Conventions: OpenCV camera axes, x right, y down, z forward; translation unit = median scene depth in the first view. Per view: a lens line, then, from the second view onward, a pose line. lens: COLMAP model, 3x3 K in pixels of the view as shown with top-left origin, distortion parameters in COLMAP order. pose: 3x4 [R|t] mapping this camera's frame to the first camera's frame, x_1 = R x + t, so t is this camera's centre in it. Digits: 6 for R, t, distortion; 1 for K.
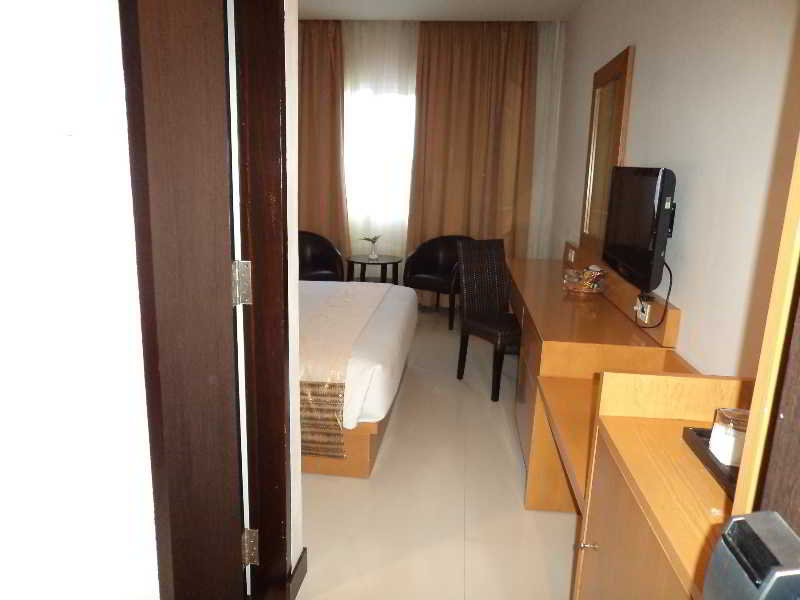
lens RADIAL K [[550.8, 0, 400.0], [0, 550.8, 300.0], [0, 0, 1]] dist [-0.000167, -0.002524]
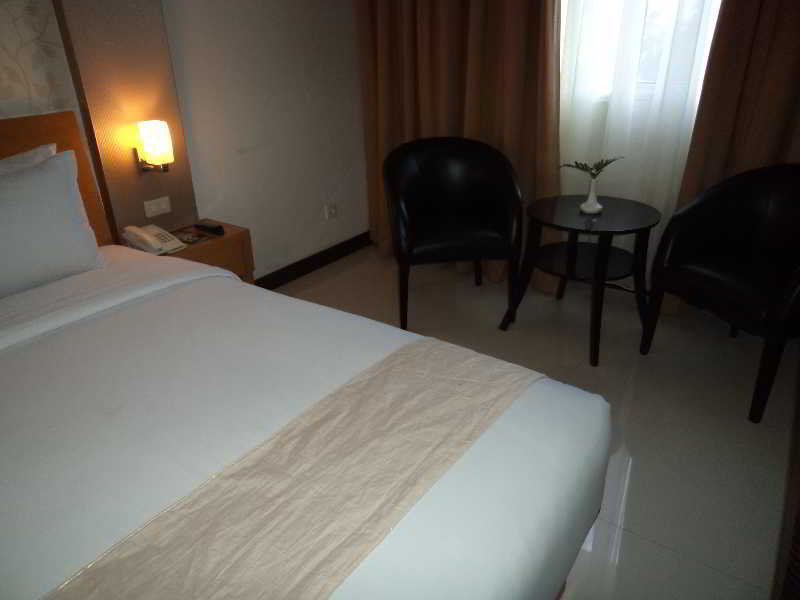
lens RADIAL K [[550.8, 0, 400.0], [0, 550.8, 300.0], [0, 0, 1]] dist [-0.000167, -0.002524]
pose [[0.882642, 0.150821, -0.445193, 0.034723], [-0.065210, 0.977256, 0.201786, -0.118717], [0.465501, -0.149074, 0.872402, 0.741254]]
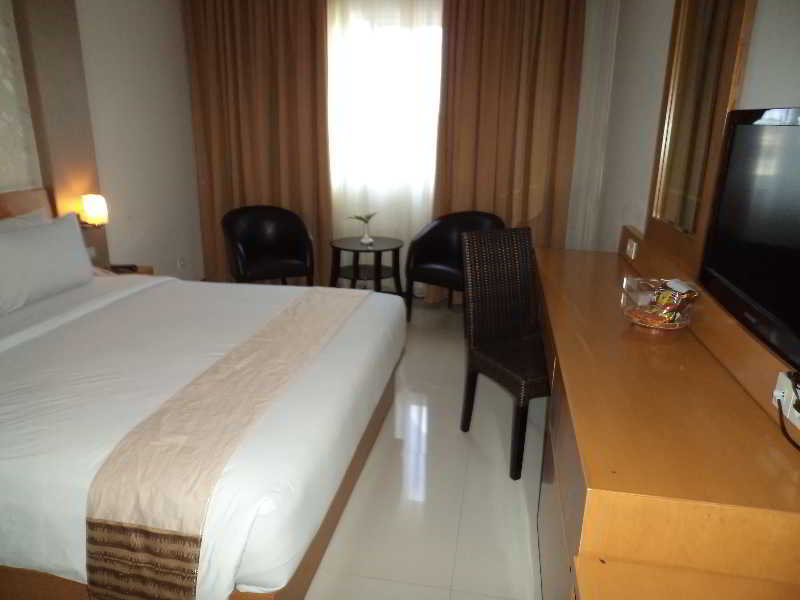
lens RADIAL K [[572.5, 0, 414.0], [0, 572.5, 294.3], [0, 0, 1]] dist [0.004306, 0.003510]
pose [[0.999159, 0.000529, -0.040989, 0.070959], [0.001477, 0.998803, 0.048894, -0.059247], [0.040965, -0.048914, 0.997963, 0.277184]]
